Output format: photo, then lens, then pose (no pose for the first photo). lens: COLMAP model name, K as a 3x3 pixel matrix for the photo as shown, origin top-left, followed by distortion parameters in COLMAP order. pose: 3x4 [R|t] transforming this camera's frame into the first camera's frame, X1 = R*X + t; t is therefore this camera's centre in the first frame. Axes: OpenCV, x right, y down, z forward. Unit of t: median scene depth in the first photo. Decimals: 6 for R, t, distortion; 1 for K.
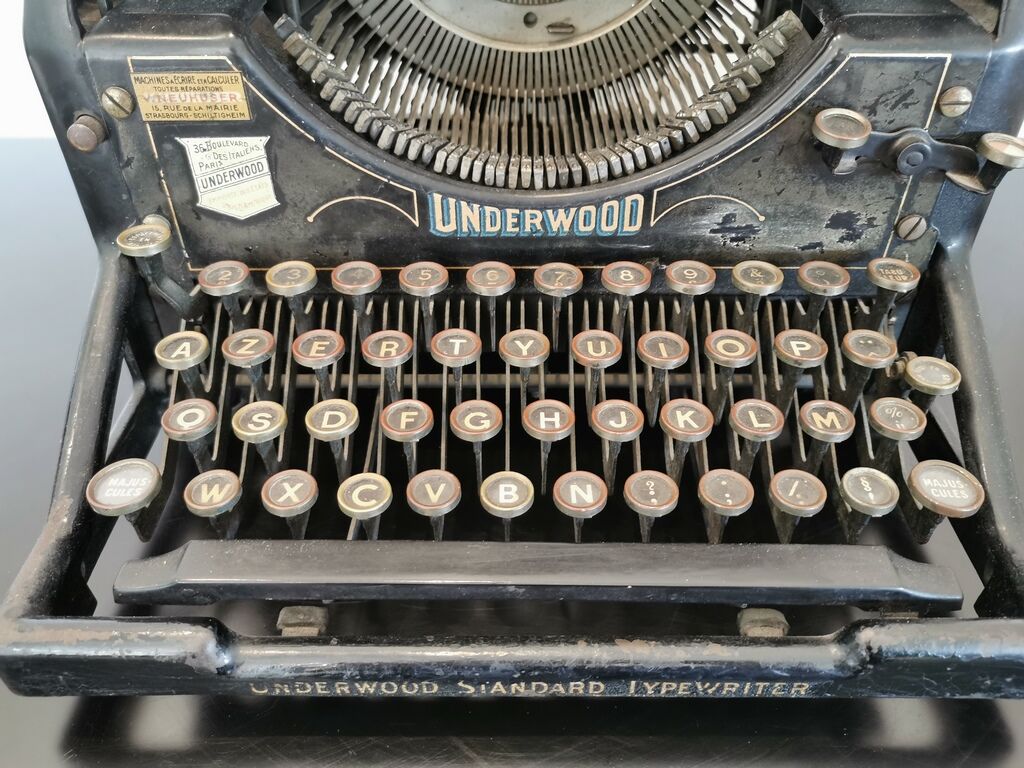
lens RADIAL K [[820.5, 0, 512.0], [0, 820.5, 384.0], [0, 0, 1]] dist [0.034870, -0.057590]
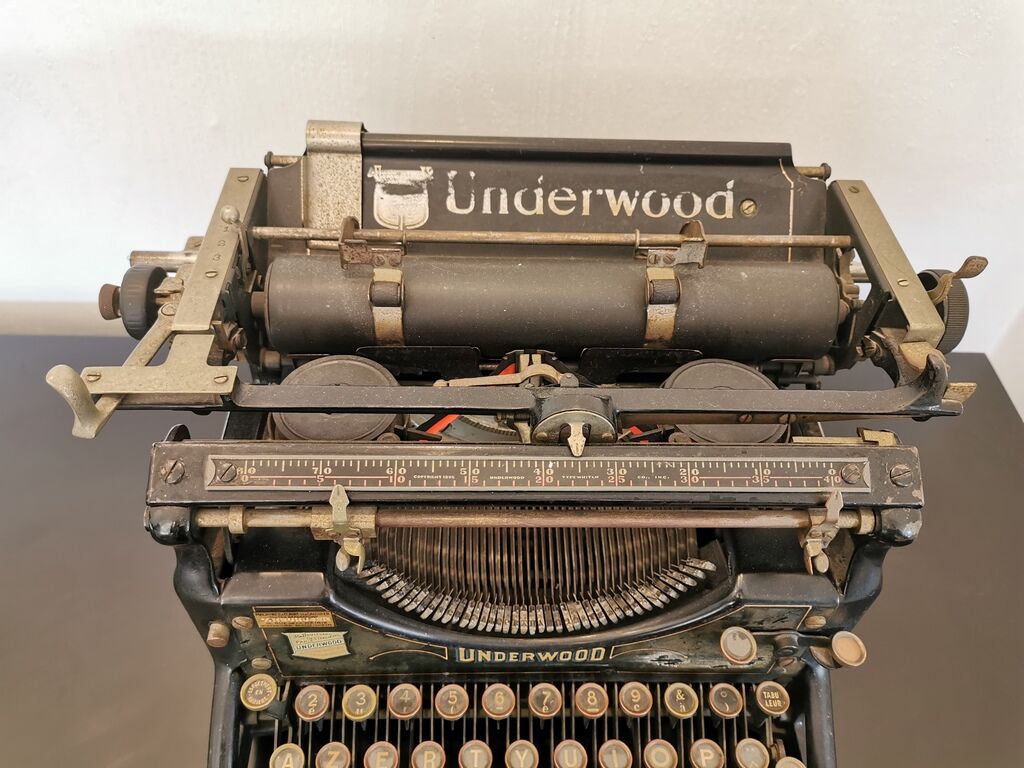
lens RADIAL K [[803.7, 0, 512.0], [0, 803.7, 384.0], [0, 0, 1]] dist [0.042231, -0.053002]
pose [[0.998934, 0.006731, 0.045669, -0.072657], [-0.013311, 0.989291, 0.145347, -0.910207], [-0.044202, -0.145800, 0.988326, -0.332122]]
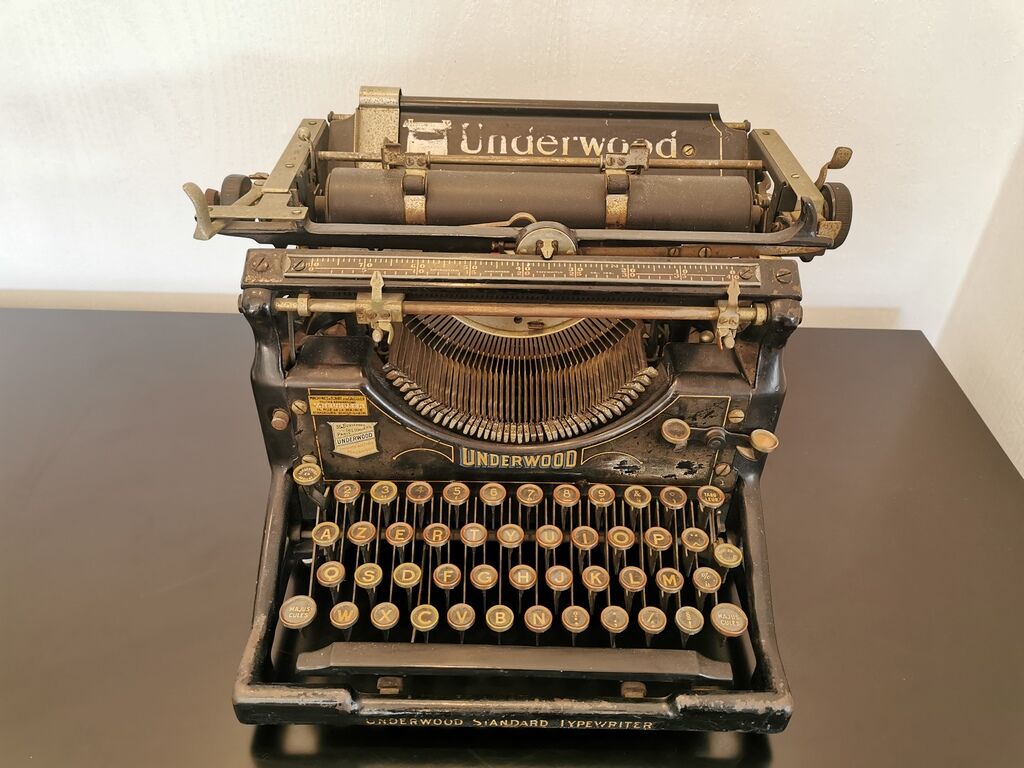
lens RADIAL K [[803.7, 0, 512.0], [0, 803.7, 384.0], [0, 0, 1]] dist [0.042231, -0.053002]
pose [[0.999716, 0.018993, 0.014424, -0.014080], [-0.018486, 0.999234, -0.034486, -0.321003], [-0.015068, 0.034210, 0.999301, -0.822473]]
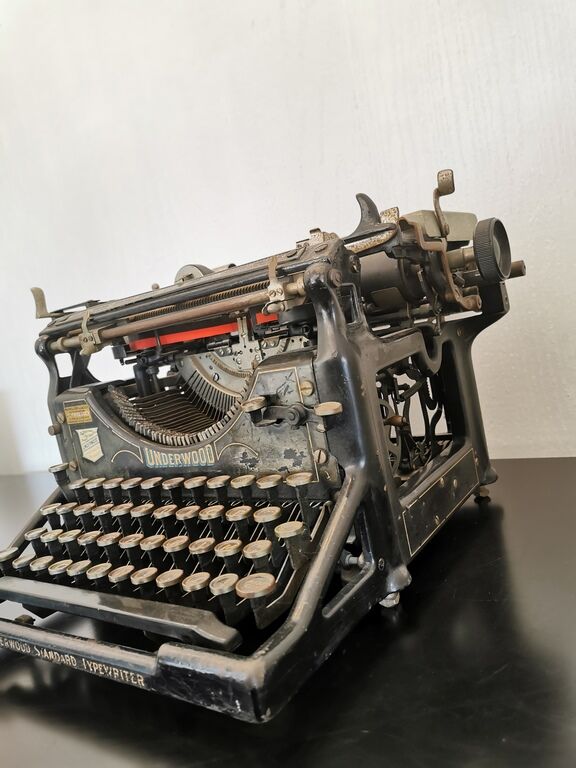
lens RADIAL K [[602.8, 0, 288.0], [0, 602.8, 384.0], [0, 0, 1]] dist [0.042231, -0.053002]
pose [[0.804185, -0.100728, -0.585781, 1.270640], [-0.203028, 0.879707, -0.429995, 0.266370], [0.558628, 0.464726, 0.686996, -0.031013]]
